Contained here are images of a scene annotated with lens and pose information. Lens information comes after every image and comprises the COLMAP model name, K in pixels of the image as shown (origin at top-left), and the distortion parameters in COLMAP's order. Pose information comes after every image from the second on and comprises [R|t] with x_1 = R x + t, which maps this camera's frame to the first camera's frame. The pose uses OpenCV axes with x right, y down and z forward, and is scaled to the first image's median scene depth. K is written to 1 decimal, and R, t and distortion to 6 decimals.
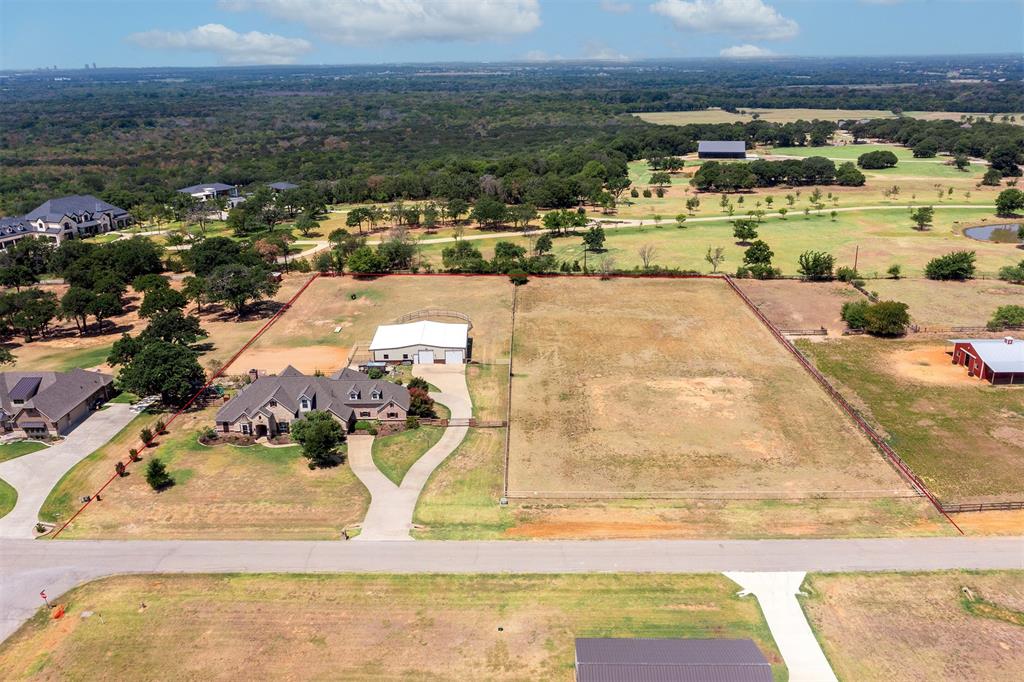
lens RADIAL K [[812.0, 0, 512.0], [0, 812.0, 341.0], [0, 0, 1]] dist [-0.004557, -0.002030]
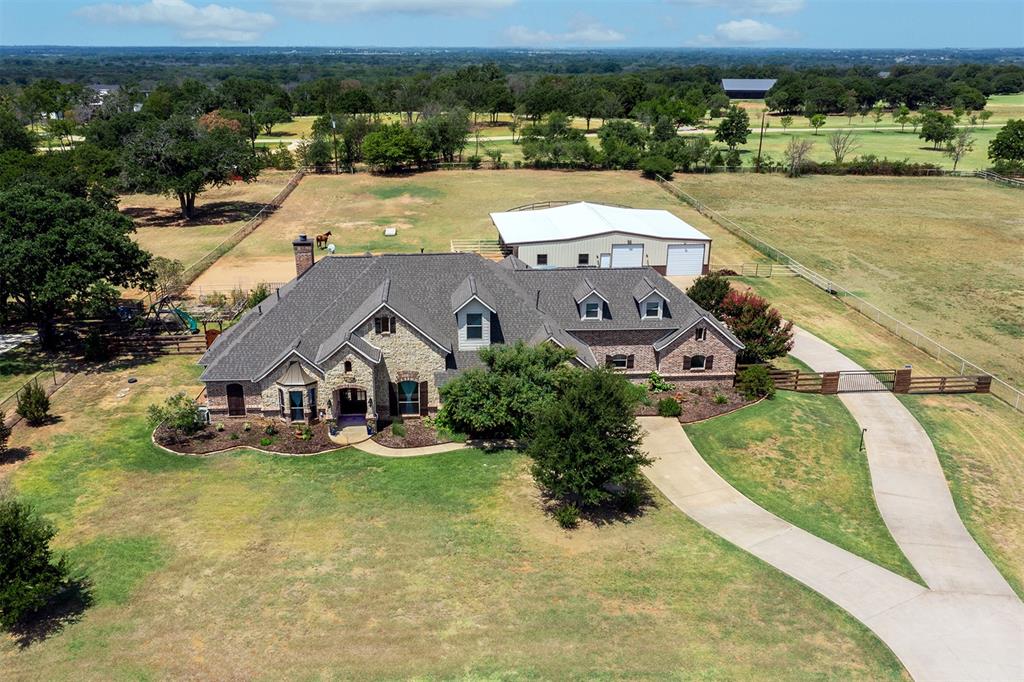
lens RADIAL K [[872.0, 0, 488.4], [0, 872.0, 342.0], [0, 0, 1]] dist [0.000309, -0.004539]
pose [[0.997597, -0.008608, 0.068744, -0.266118], [0.009094, 0.999936, -0.006755, 0.083692], [-0.068681, 0.007364, 0.997611, 0.617204]]
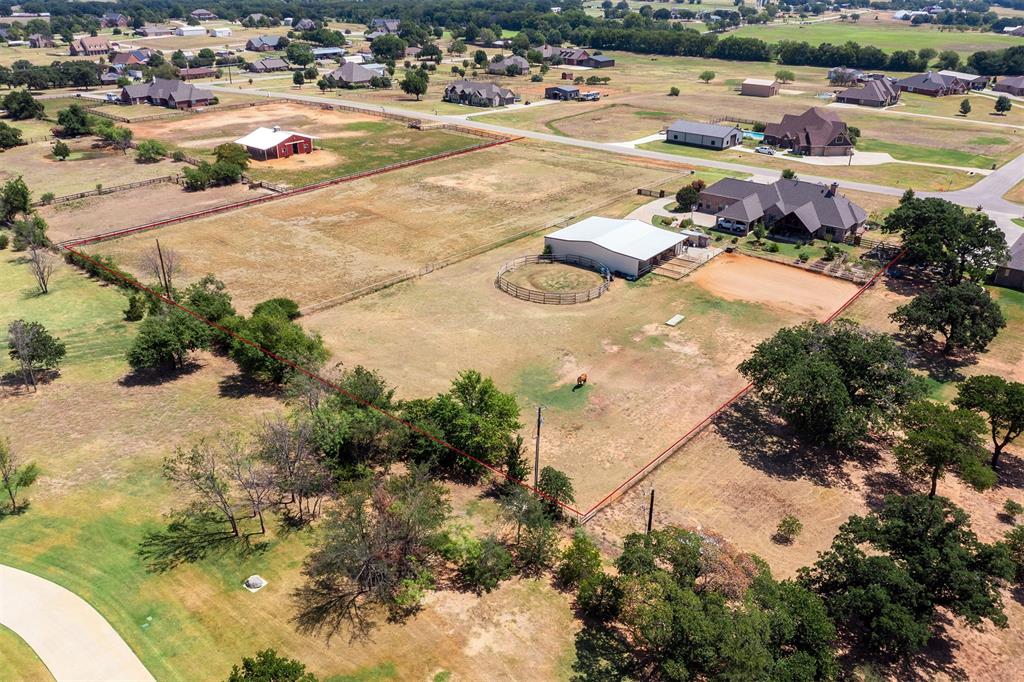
lens RADIAL K [[812.0, 0, 512.0], [0, 812.0, 341.0], [0, 0, 1]] dist [-0.004557, -0.002030]
pose [[-0.777536, -0.255912, 0.574410, -0.663692], [0.213955, 0.751289, 0.624330, -0.578061], [-0.591322, 0.608337, -0.529401, 1.960534]]
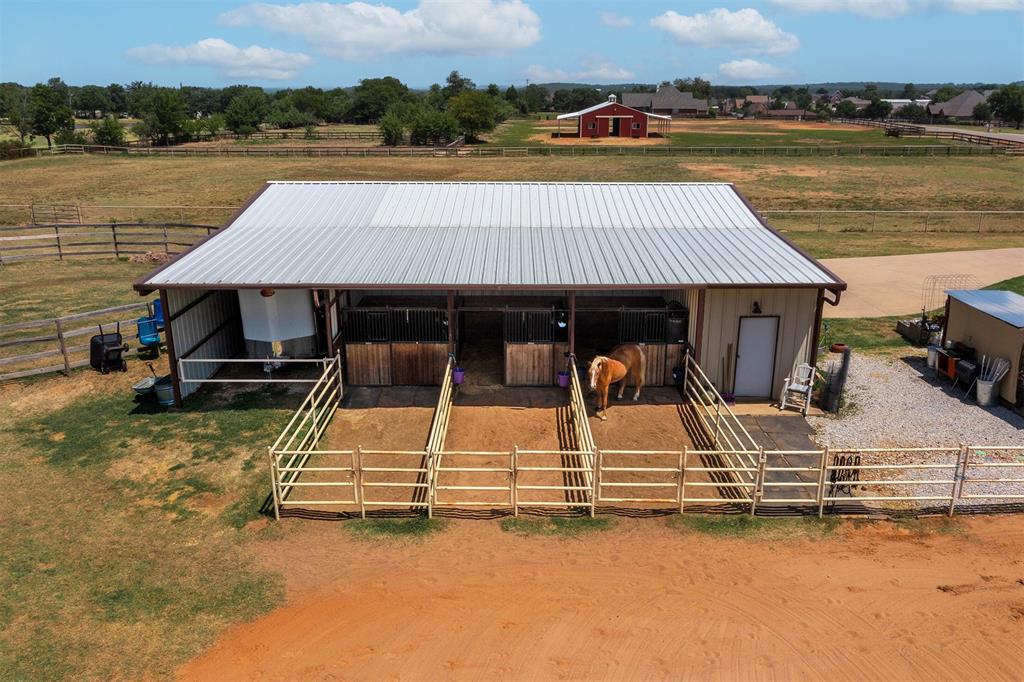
lens RADIAL K [[812.0, 0, 512.0], [0, 812.0, 341.0], [0, 0, 1]] dist [-0.004557, -0.002030]
pose [[0.039609, -0.284744, 0.957785, -0.341238], [0.328897, 0.908839, 0.256591, -0.028005], [-0.943535, 0.304849, 0.129649, 1.237731]]
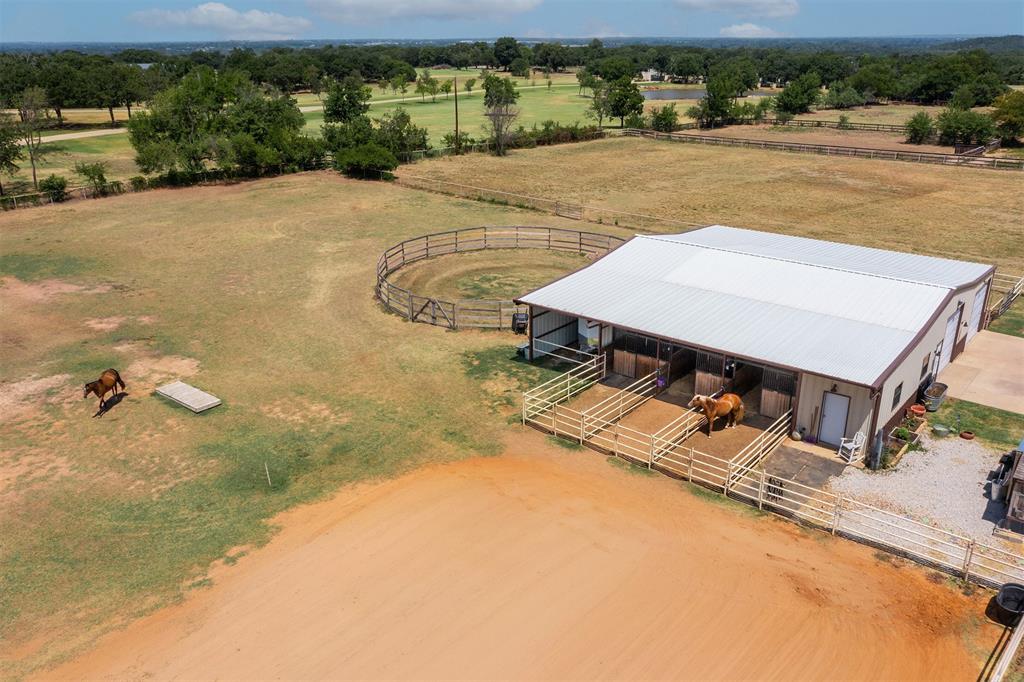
lens RADIAL K [[812.0, 0, 512.0], [0, 812.0, 341.0], [0, 0, 1]] dist [-0.004557, -0.002030]
pose [[0.667251, -0.254279, 0.700084, -0.408114], [0.243247, 0.962778, 0.117854, -0.041439], [-0.703993, 0.091655, 0.704267, 1.121102]]
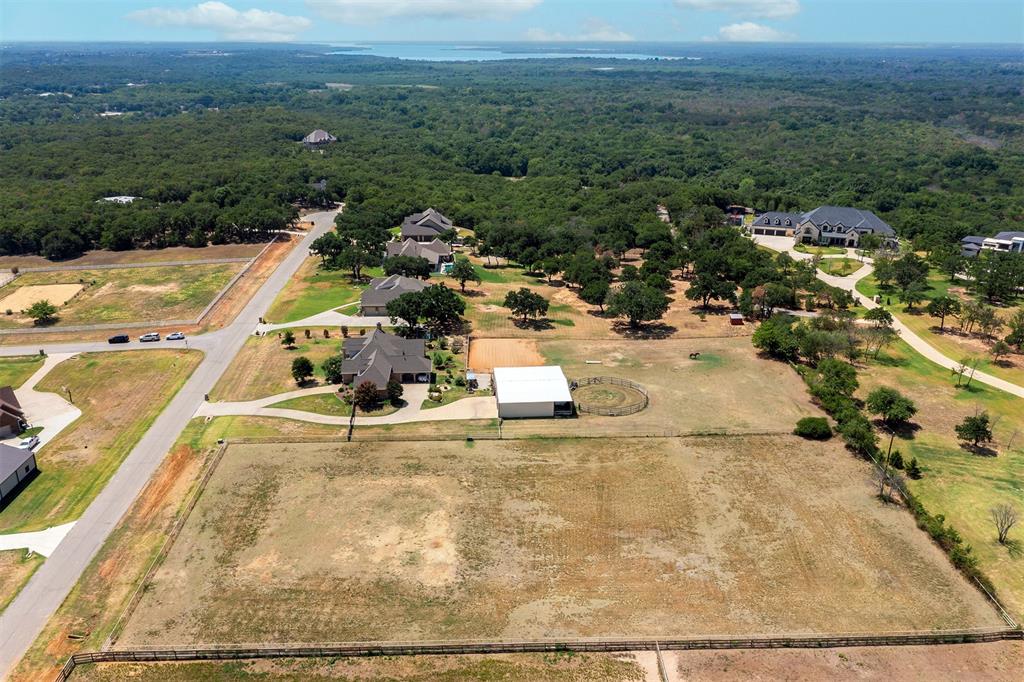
lens RADIAL K [[812.0, 0, 512.0], [0, 812.0, 341.0], [0, 0, 1]] dist [-0.004557, -0.002030]
pose [[0.066032, 0.365277, -0.928554, 1.053629], [-0.334546, 0.884827, 0.324285, -0.484636], [0.940063, 0.289231, 0.180629, 0.969935]]
